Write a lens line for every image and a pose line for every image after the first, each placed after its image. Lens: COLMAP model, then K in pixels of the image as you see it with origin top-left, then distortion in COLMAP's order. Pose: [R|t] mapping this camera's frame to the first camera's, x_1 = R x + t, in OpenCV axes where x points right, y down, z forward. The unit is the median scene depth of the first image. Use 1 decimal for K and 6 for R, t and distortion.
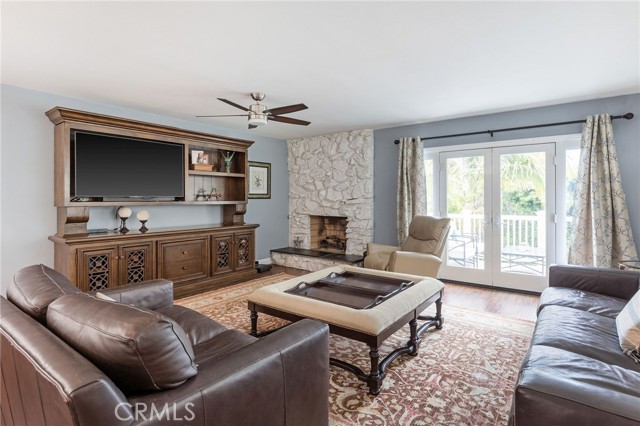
lens RADIAL K [[340.5, 0, 314.7], [0, 340.5, 194.5], [0, 0, 1]] dist [-0.002811, -0.000447]
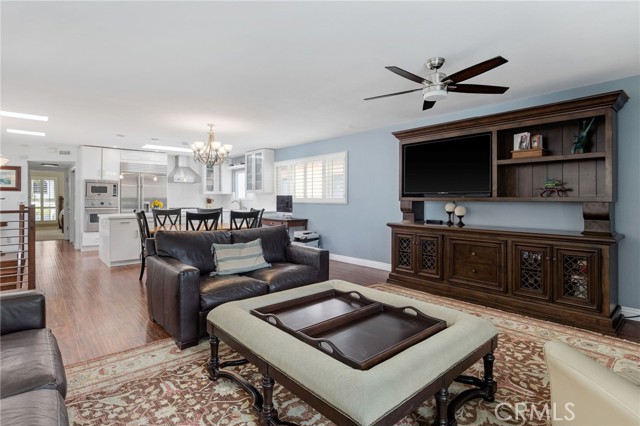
lens RADIAL K [[323.1, 0, 311.9], [0, 323.1, 196.1], [0, 0, 1]] dist [0.001942, -0.002914]
pose [[-0.210244, -0.008139, -0.977615, 0.979731], [0.009416, 0.999902, -0.010350, 0.040762], [0.977604, -0.011382, -0.210147, 1.367563]]
